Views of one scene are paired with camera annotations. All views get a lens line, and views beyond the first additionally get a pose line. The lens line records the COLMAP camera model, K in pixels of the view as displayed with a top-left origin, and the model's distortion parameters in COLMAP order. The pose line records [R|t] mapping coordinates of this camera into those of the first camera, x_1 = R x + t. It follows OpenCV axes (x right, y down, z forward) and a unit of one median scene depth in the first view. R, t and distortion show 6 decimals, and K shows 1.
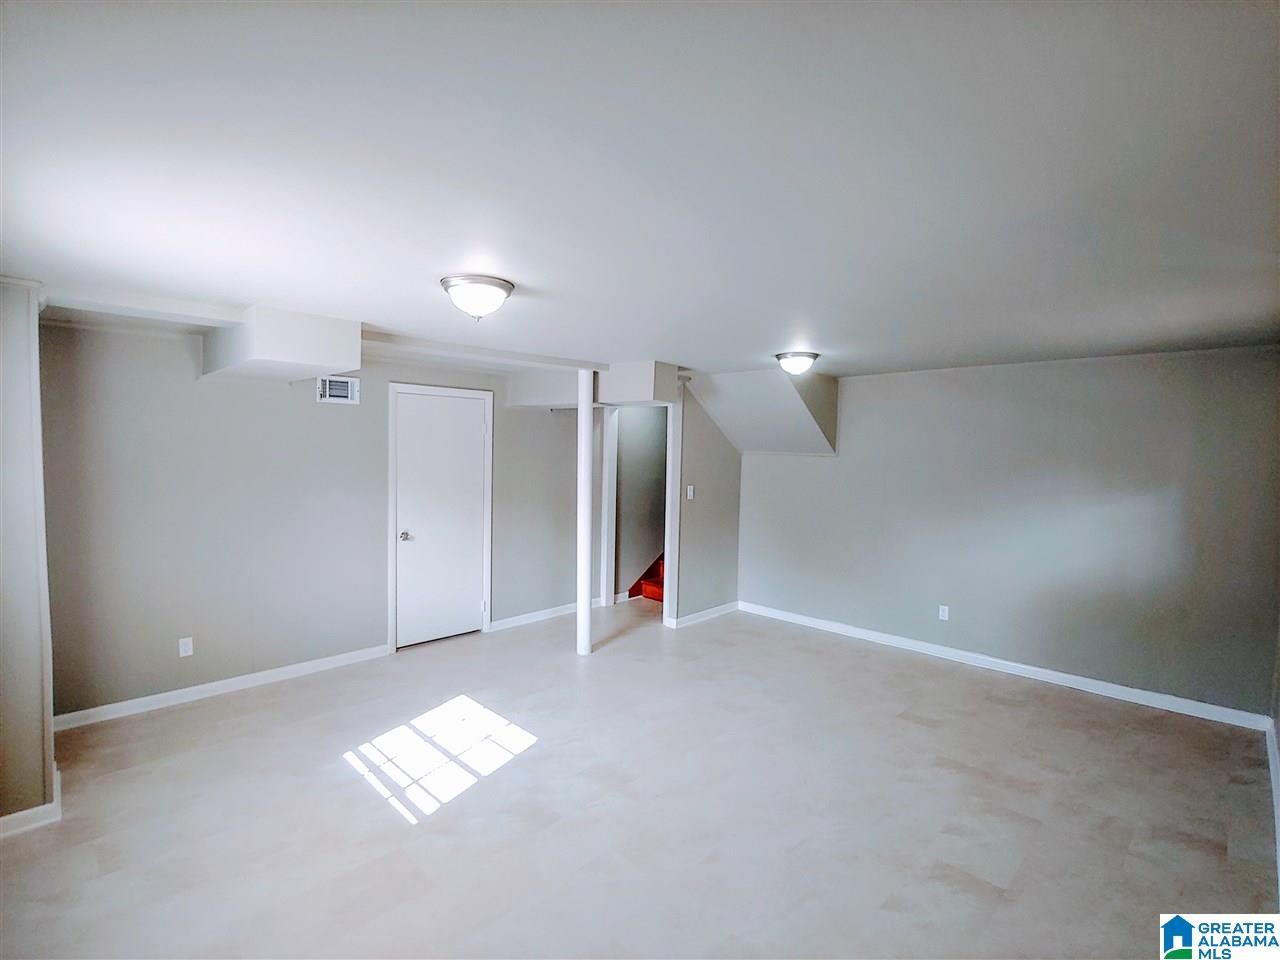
lens RADIAL K [[607.6, 0, 644.9], [0, 607.6, 481.2], [0, 0, 1]] dist [-0.015806, -0.000042]
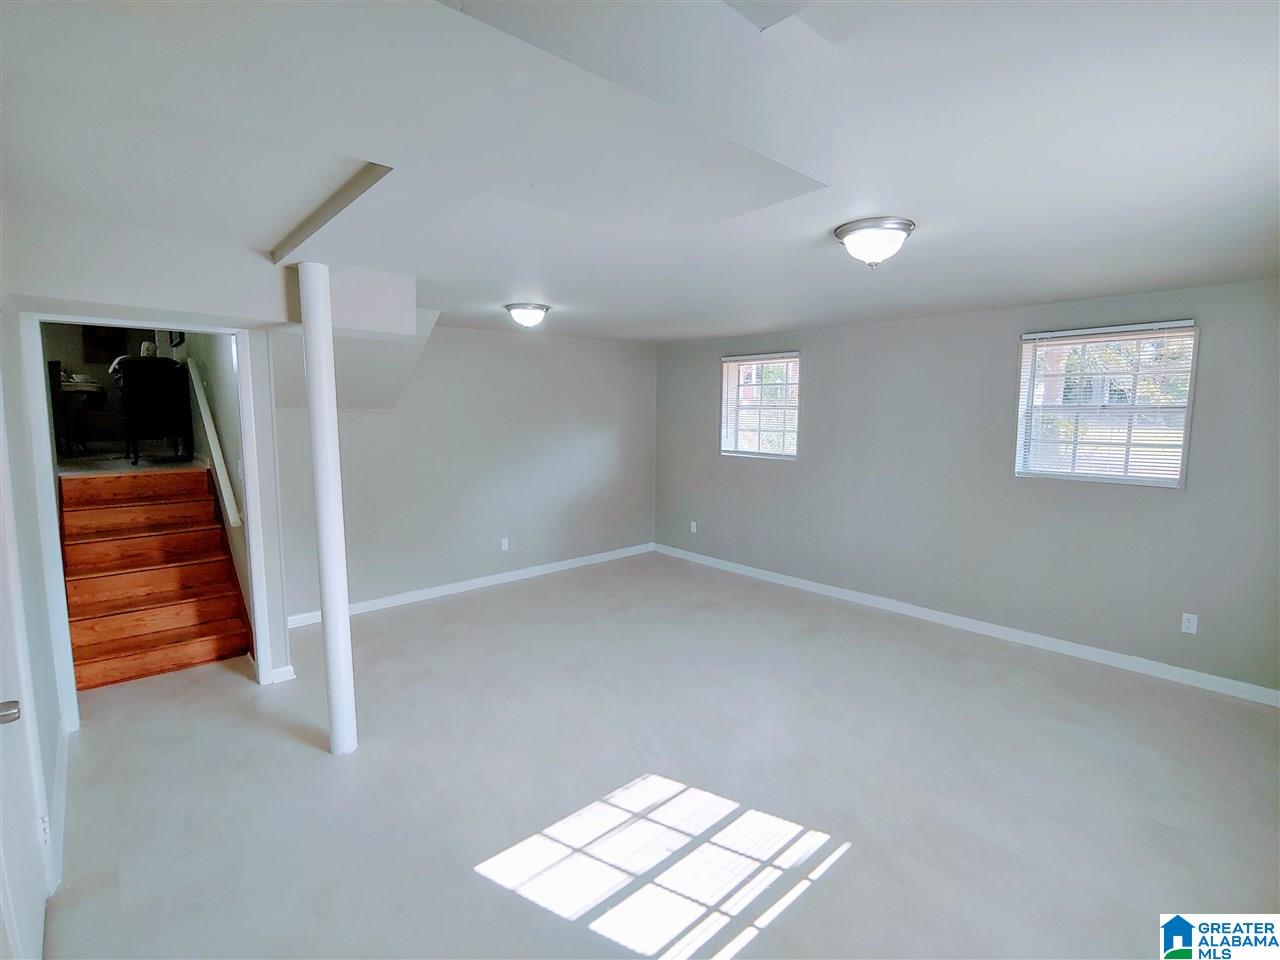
lens RADIAL K [[597.0, 0, 640.0], [0, 597.0, 480.0], [0, 0, 1]] dist [0.001046, 0.000078]
pose [[0.058964, -0.124339, 0.990486, -0.897207], [0.051899, 0.991253, 0.121345, -0.050737], [-0.996910, 0.044250, 0.064901, 0.928033]]
